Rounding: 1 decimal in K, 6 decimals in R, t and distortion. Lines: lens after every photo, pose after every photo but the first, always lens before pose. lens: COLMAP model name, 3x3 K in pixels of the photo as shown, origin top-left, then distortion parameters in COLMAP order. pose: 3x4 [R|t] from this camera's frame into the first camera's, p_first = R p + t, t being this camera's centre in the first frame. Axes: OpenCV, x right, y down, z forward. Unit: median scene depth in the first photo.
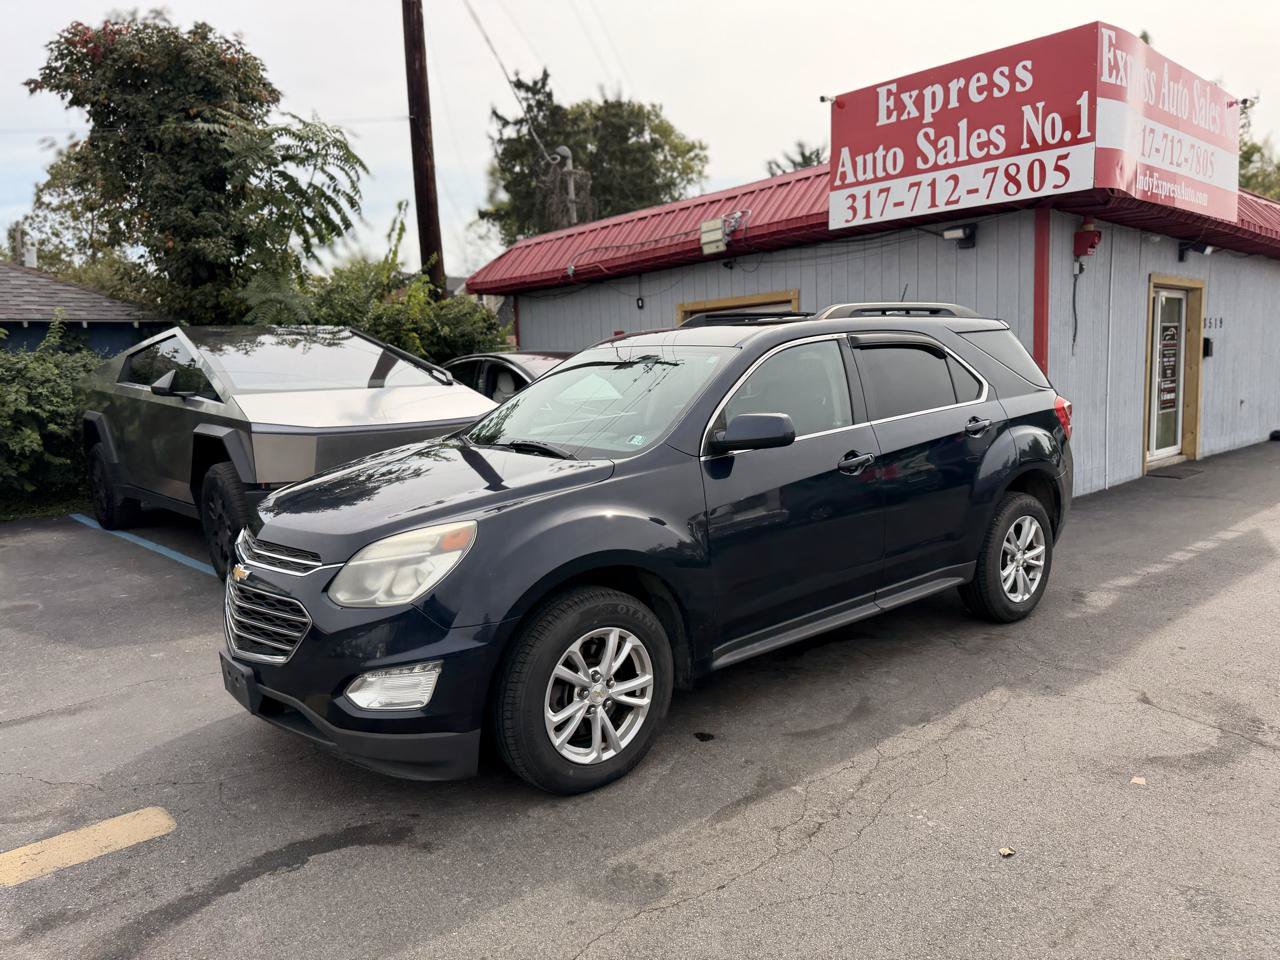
lens RADIAL K [[911.6, 0, 645.5], [0, 911.6, 481.5], [0, 0, 1]] dist [0.014997, -0.019759]
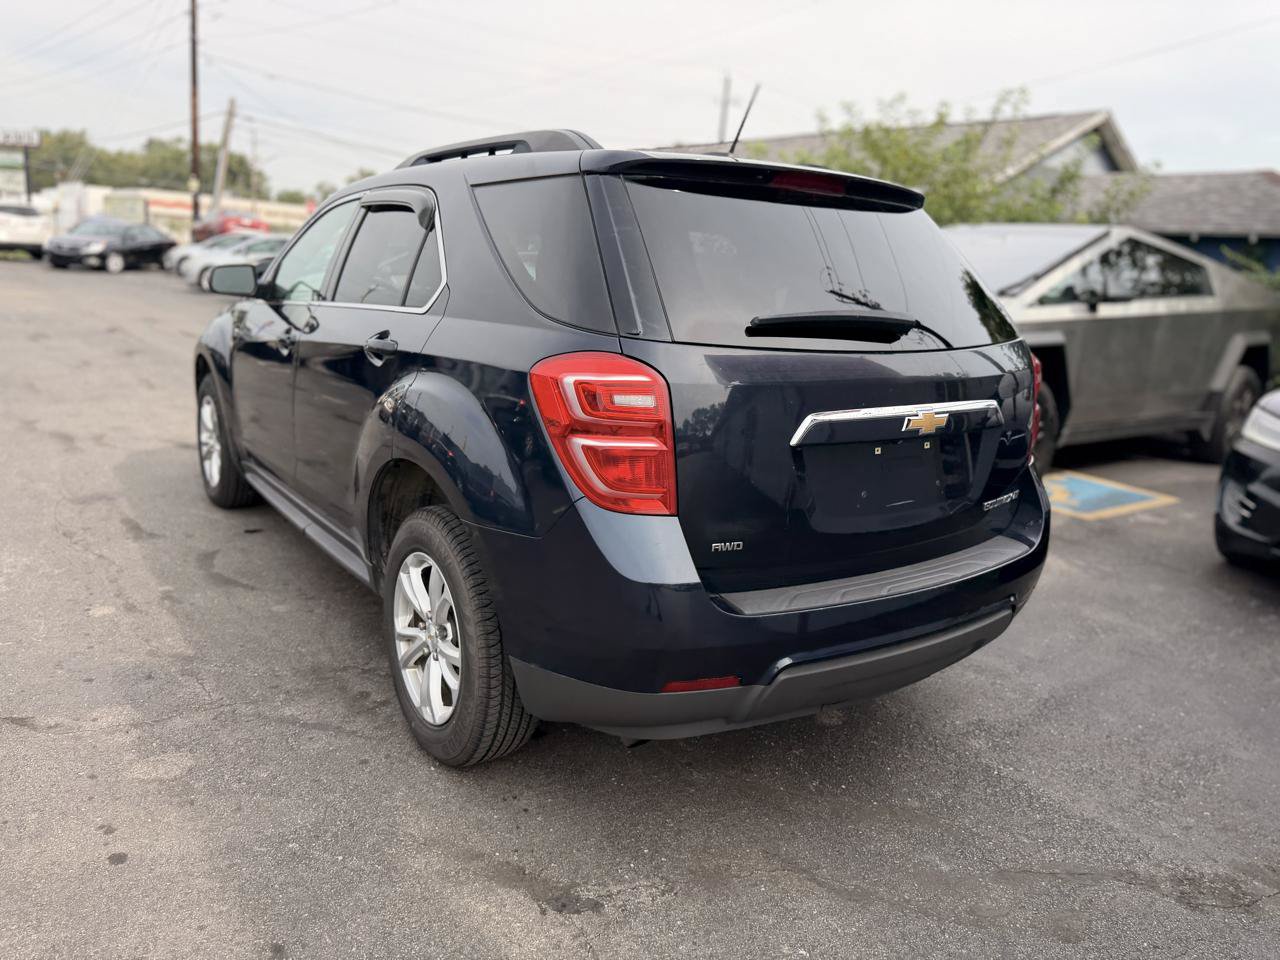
lens RADIAL K [[911.6, 0, 644.9], [0, 911.6, 471.6], [0, 0, 1]] dist [0.014997, -0.019759]
pose [[-0.076076, 0.247122, -0.965993, 0.559888], [-0.194953, 0.946416, 0.257468, -0.100941], [0.977858, 0.207910, -0.023822, 0.714661]]
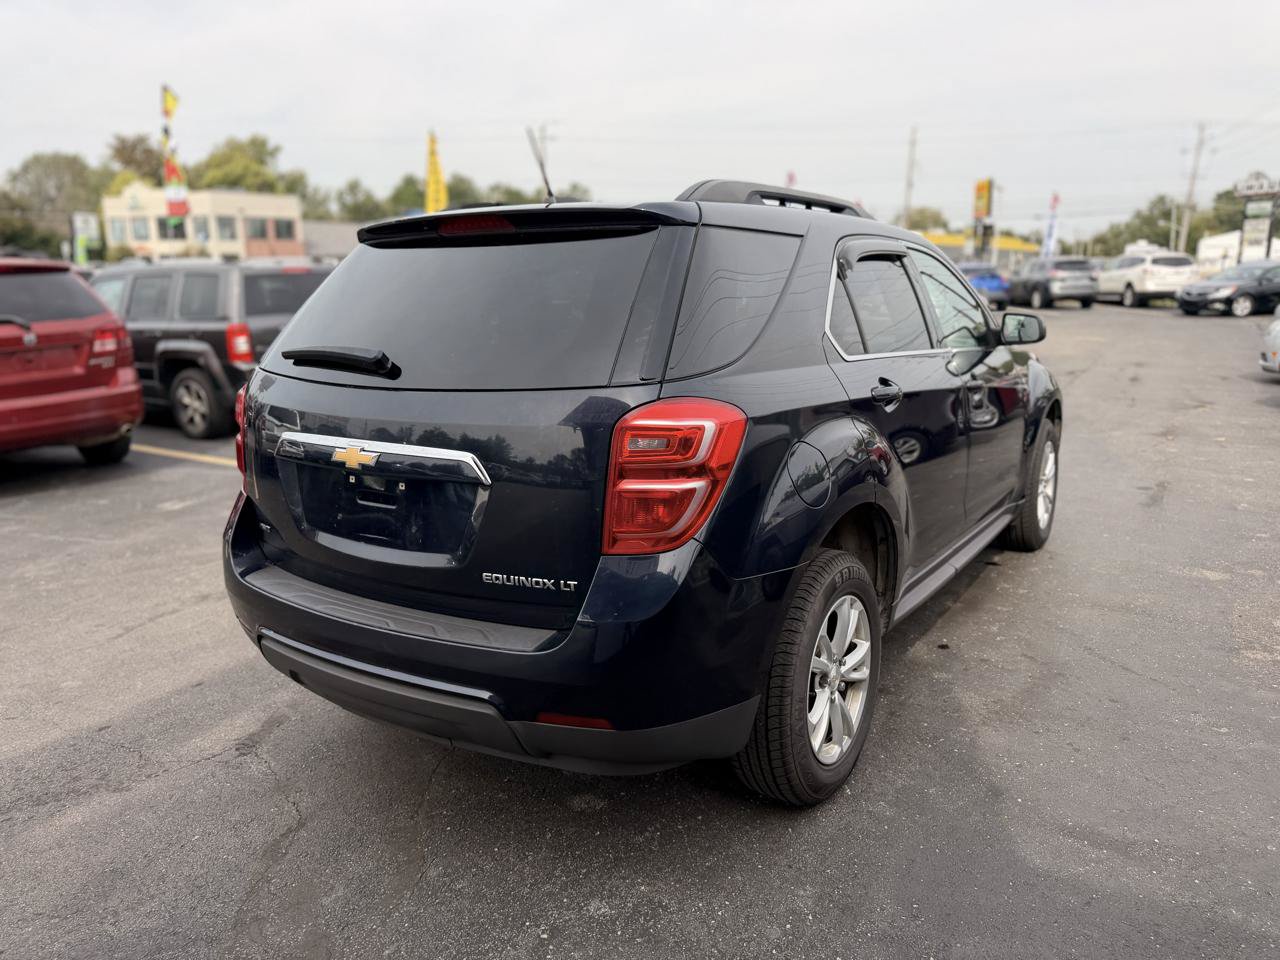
lens RADIAL K [[911.6, 0, 641.2], [0, 911.6, 486.5], [0, 0, 1]] dist [0.014997, -0.019759]
pose [[-0.956340, 0.108490, -0.271373, 0.271669], [0.005230, 0.934750, 0.355266, -0.151835], [0.292209, 0.338336, -0.894507, 1.072582]]
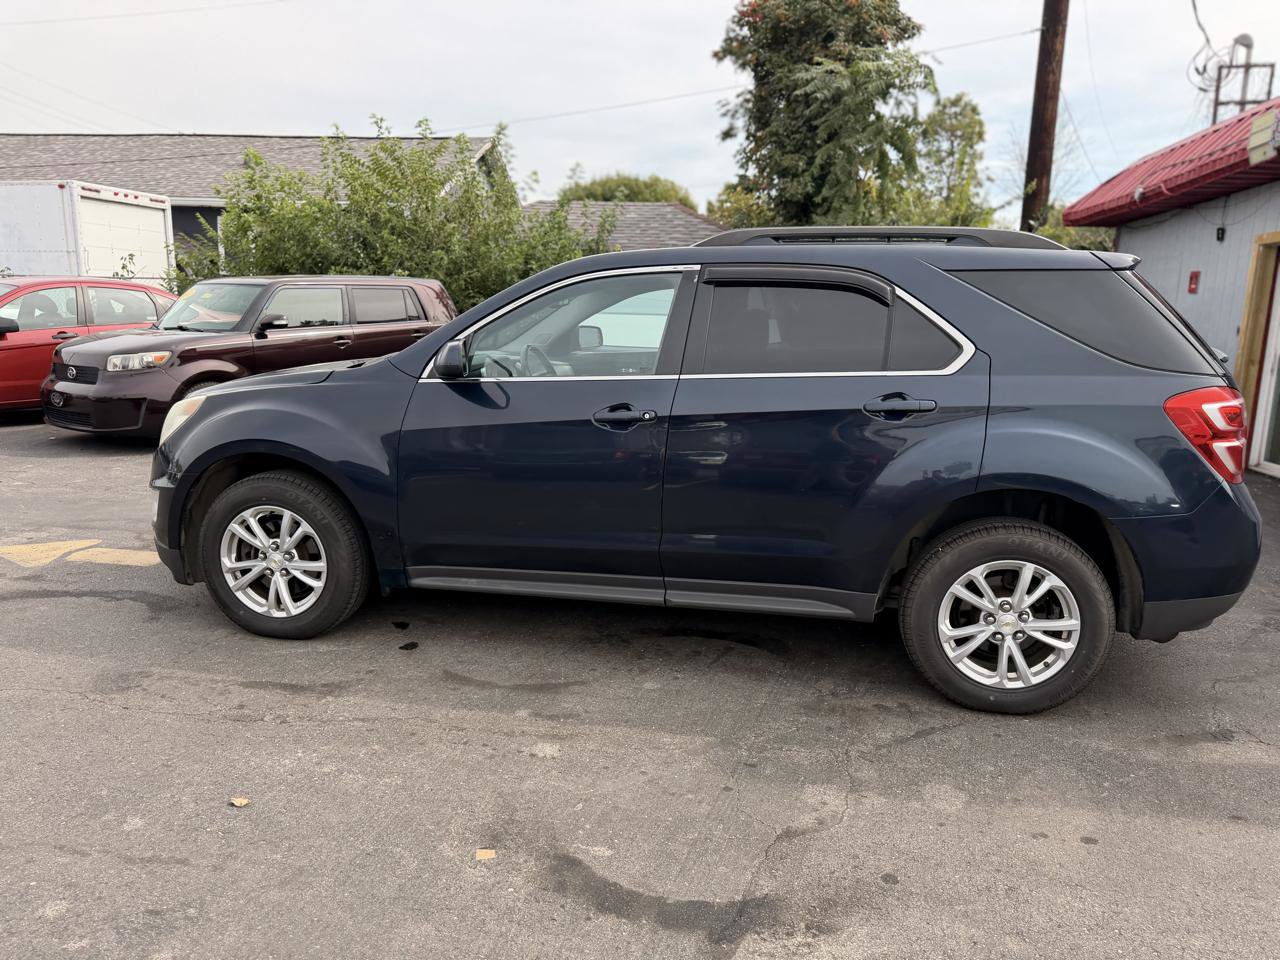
lens RADIAL K [[911.6, 0, 644.1], [0, 911.6, 473.5], [0, 0, 1]] dist [0.014997, -0.019759]
pose [[0.632958, 0.193354, -0.749652, 0.460253], [-0.151248, 0.980535, 0.125200, -0.040548], [0.759268, 0.034137, 0.649882, 0.240855]]
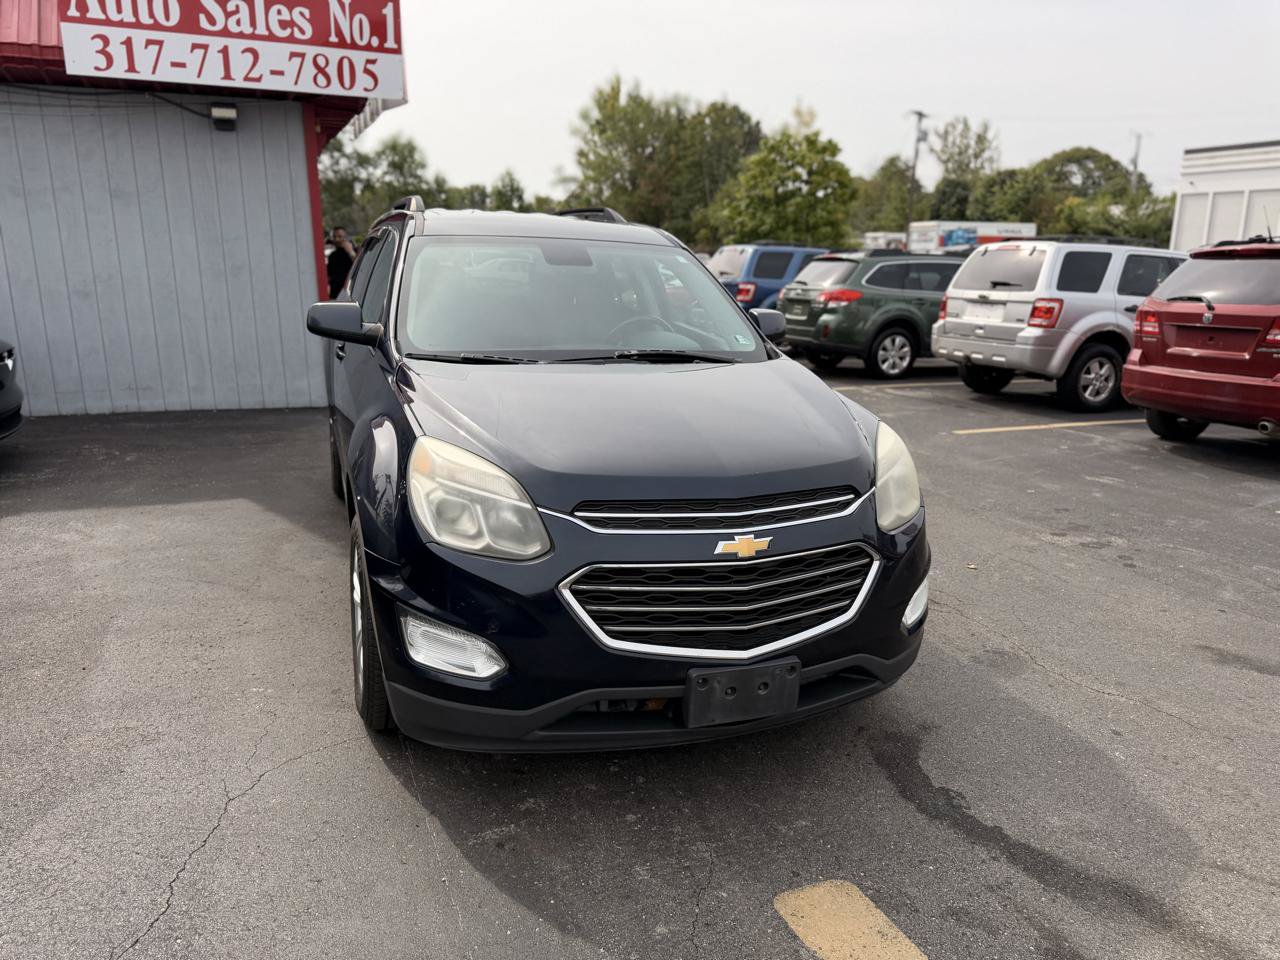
lens RADIAL K [[911.6, 0, 645.2], [0, 911.6, 485.8], [0, 0, 1]] dist [0.014997, -0.019759]
pose [[0.328954, -0.197667, 0.923427, -0.468362], [0.094293, 0.979836, 0.176152, -0.034040], [-0.939627, 0.029127, 0.340959, 0.346022]]
